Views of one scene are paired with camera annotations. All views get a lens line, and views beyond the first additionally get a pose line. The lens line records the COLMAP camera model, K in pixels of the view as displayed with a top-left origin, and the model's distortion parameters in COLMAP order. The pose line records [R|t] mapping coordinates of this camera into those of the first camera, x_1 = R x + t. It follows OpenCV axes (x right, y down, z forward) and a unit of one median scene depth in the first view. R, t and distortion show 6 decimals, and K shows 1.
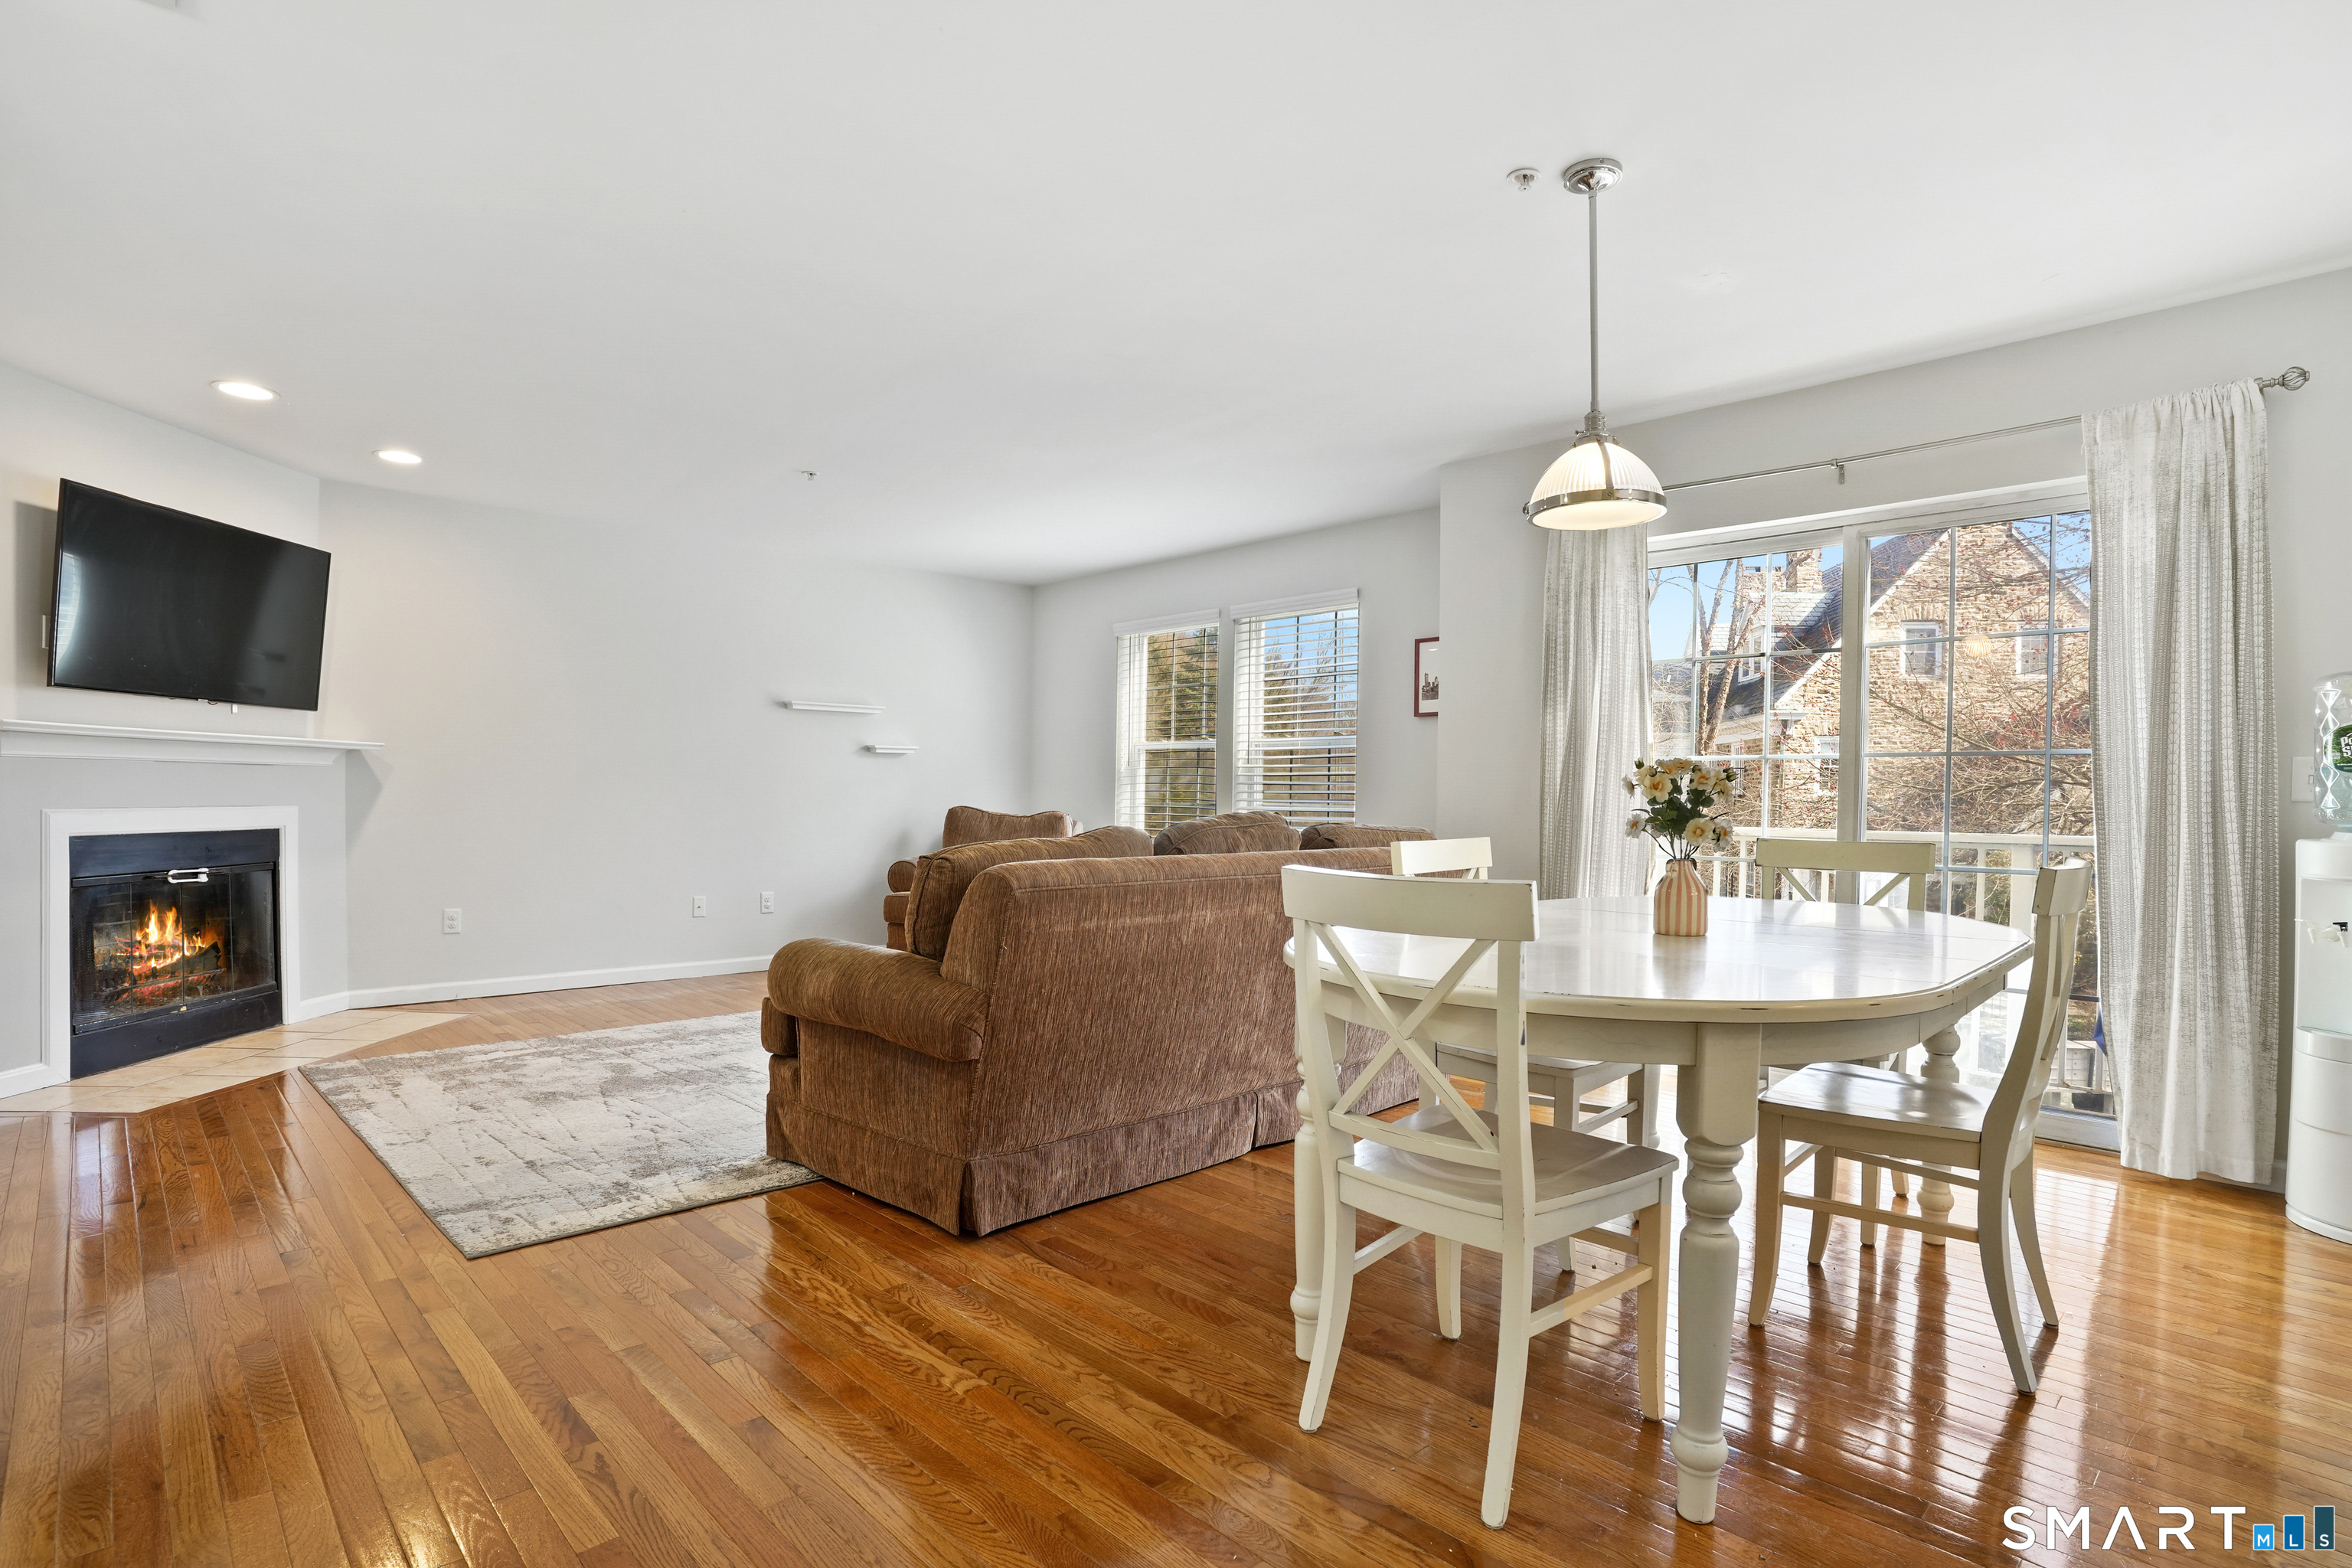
lens RADIAL K [[1205.4, 0, 1176.0], [0, 1205.4, 784.0], [0, 0, 1]] dist [-0.089303, 0.055569]
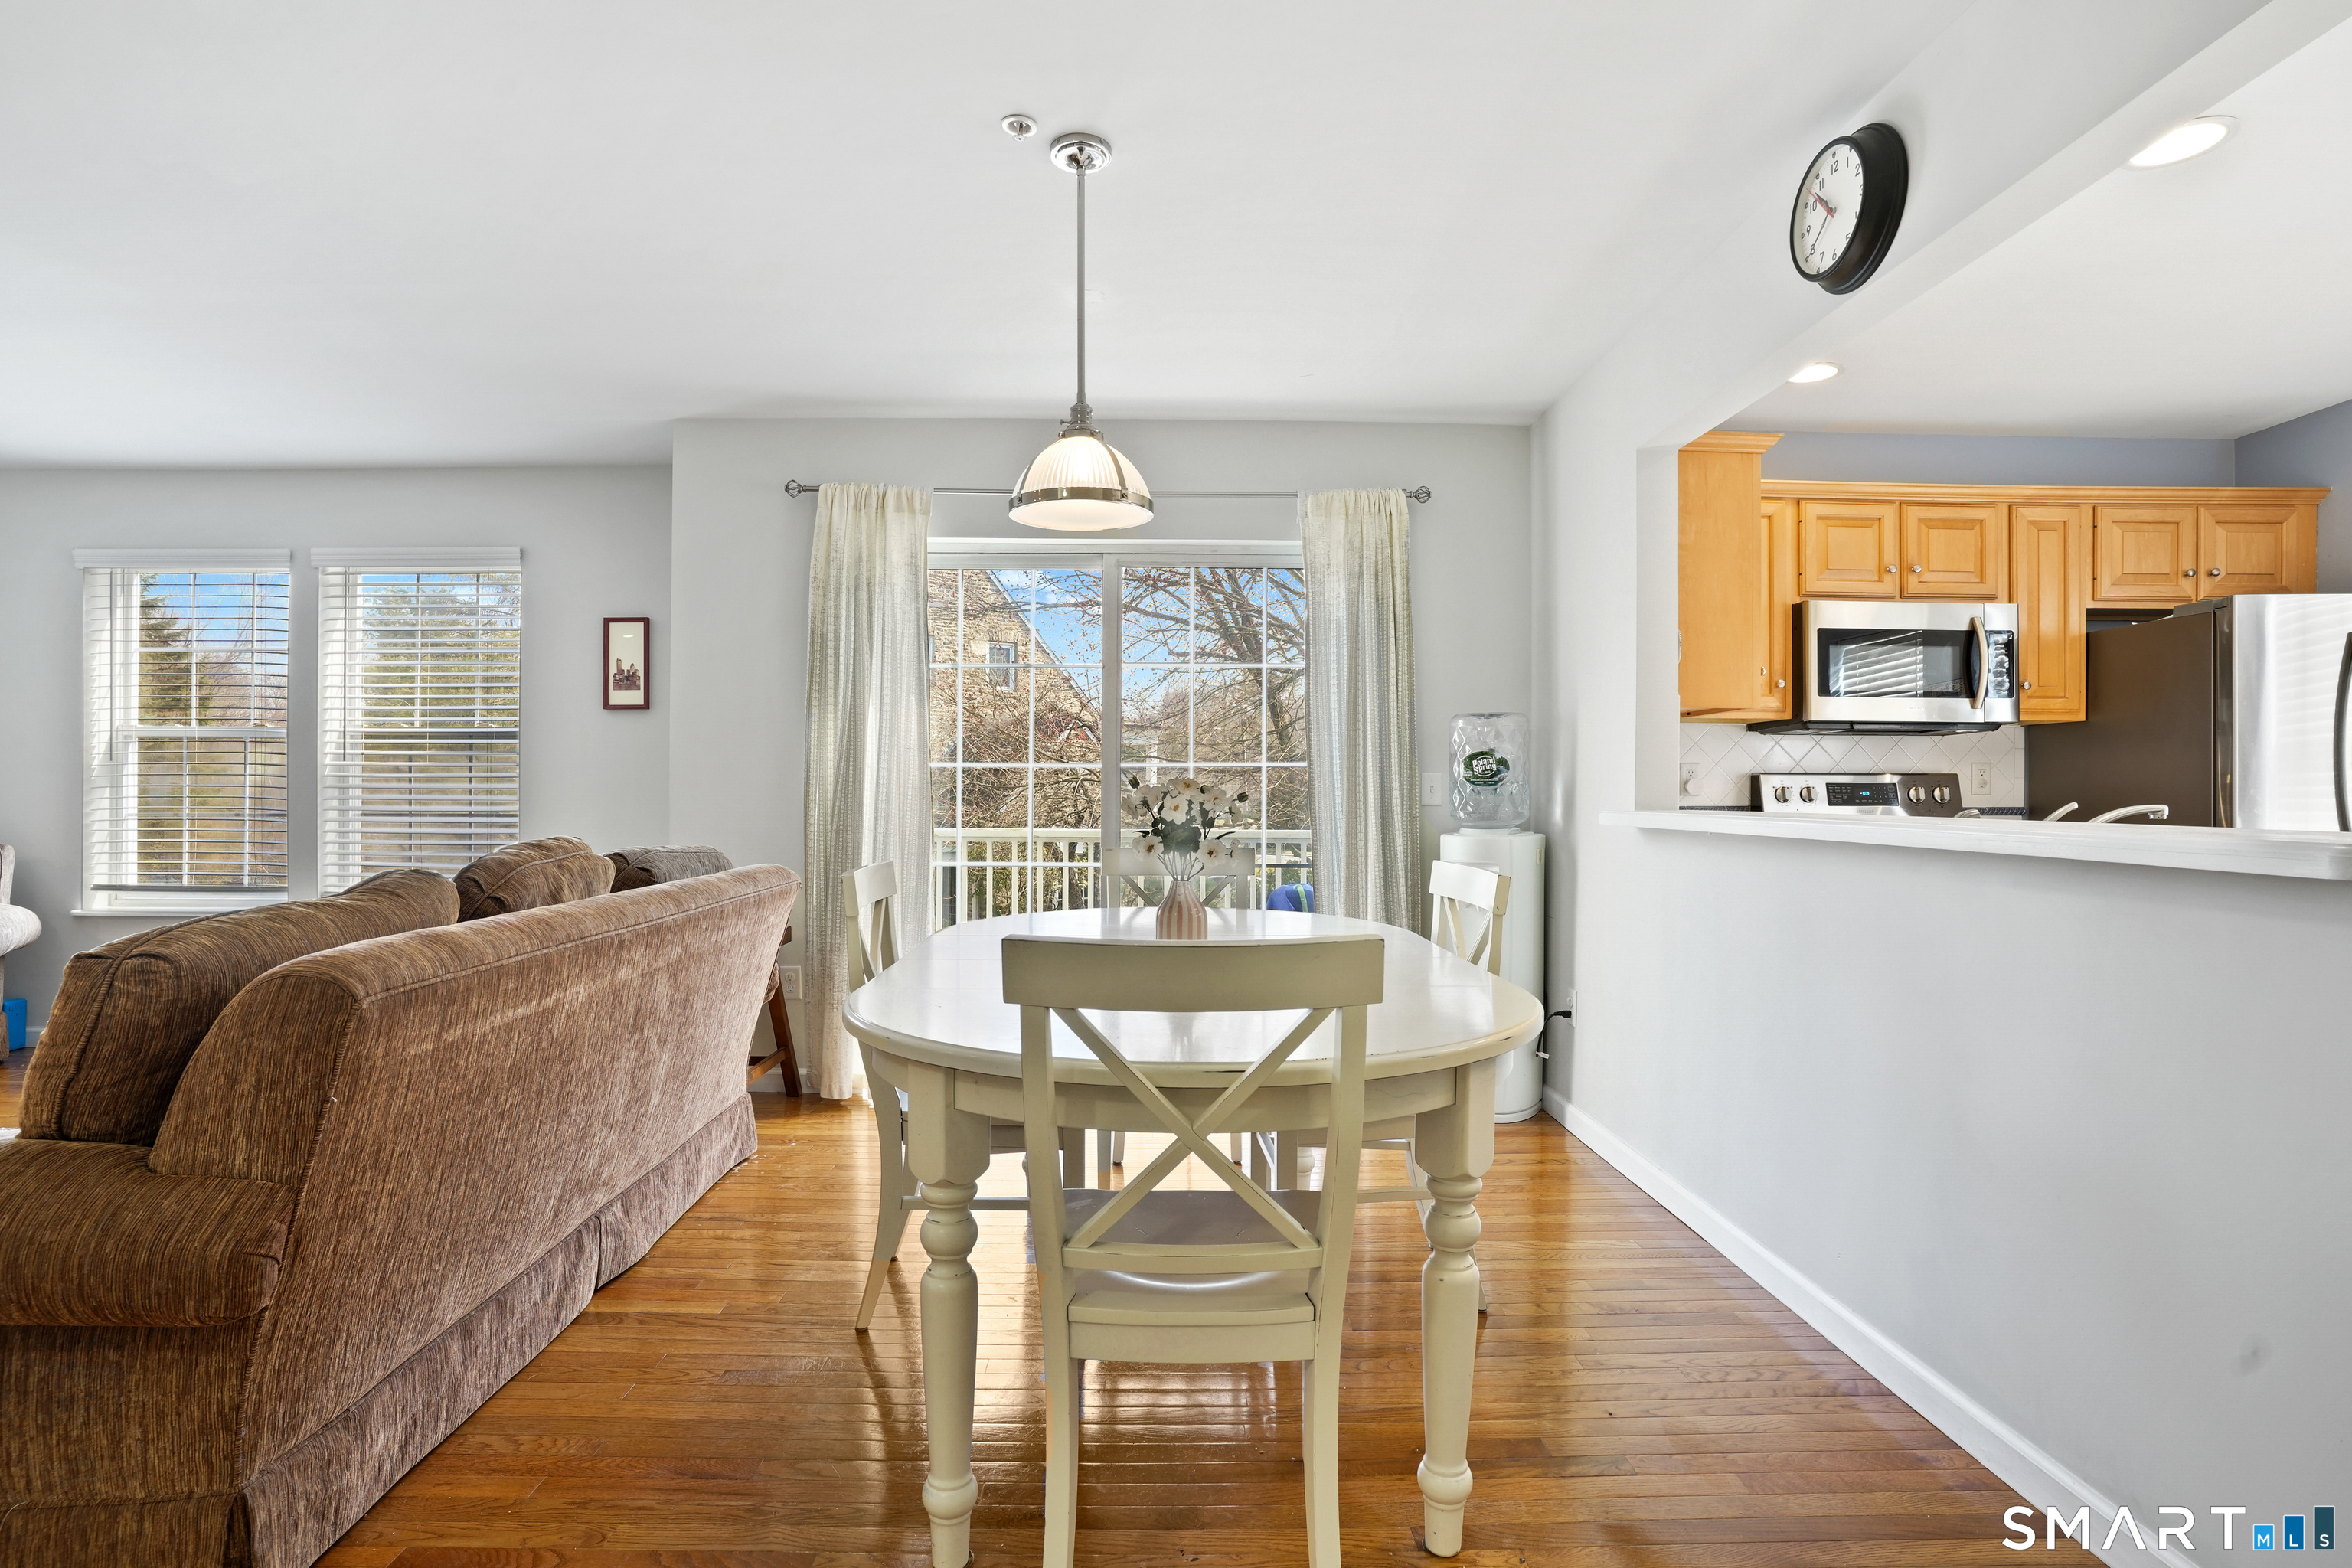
lens RADIAL K [[1170.3, 0, 1176.0], [0, 1170.3, 784.0], [0, 0, 1]] dist [-0.075284, 0.035472]
pose [[0.676054, -0.004166, 0.736840, -0.233045], [-0.002283, 0.999967, 0.007748, -0.019223], [-0.736848, -0.006920, 0.676023, 0.282885]]
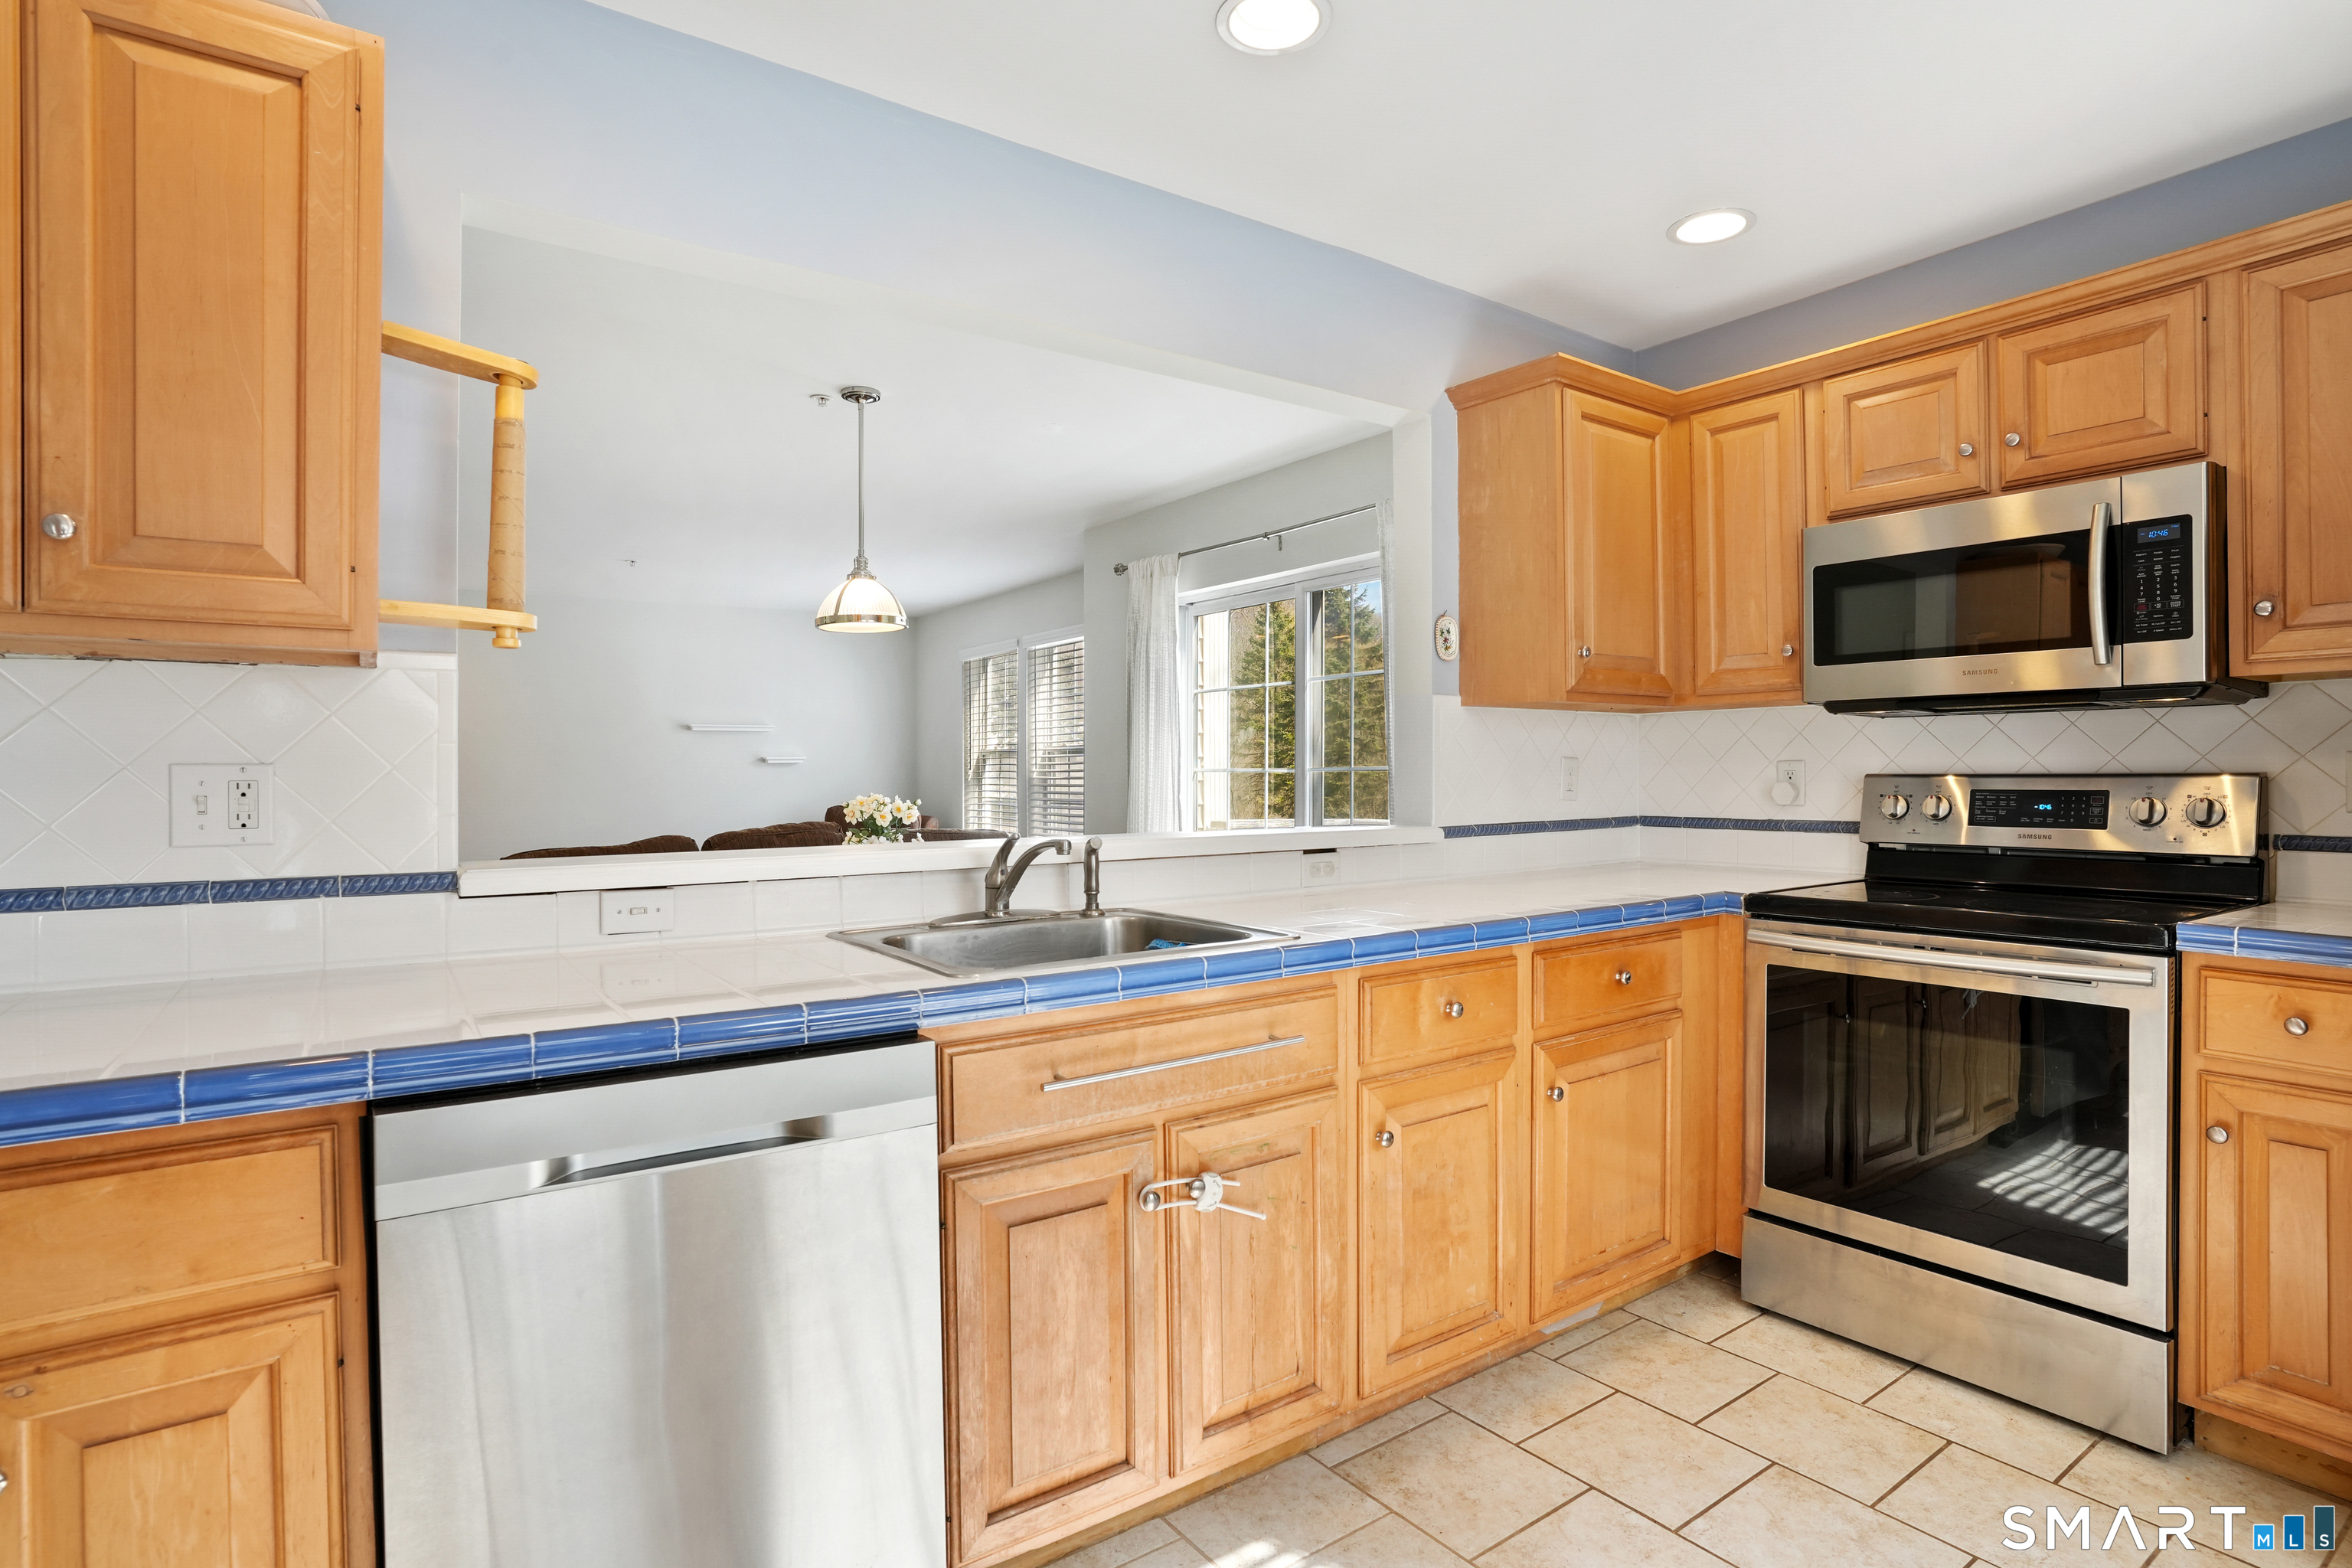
lens RADIAL K [[1186.4, 0, 1168.0], [0, 1186.4, 800.6], [0, 0, 1]] dist [-0.064593, 0.000372]
pose [[0.989370, -0.013649, -0.144780, 0.791194], [0.018159, 0.999389, 0.029873, -0.039910], [0.144283, -0.032185, 0.989013, -0.323224]]
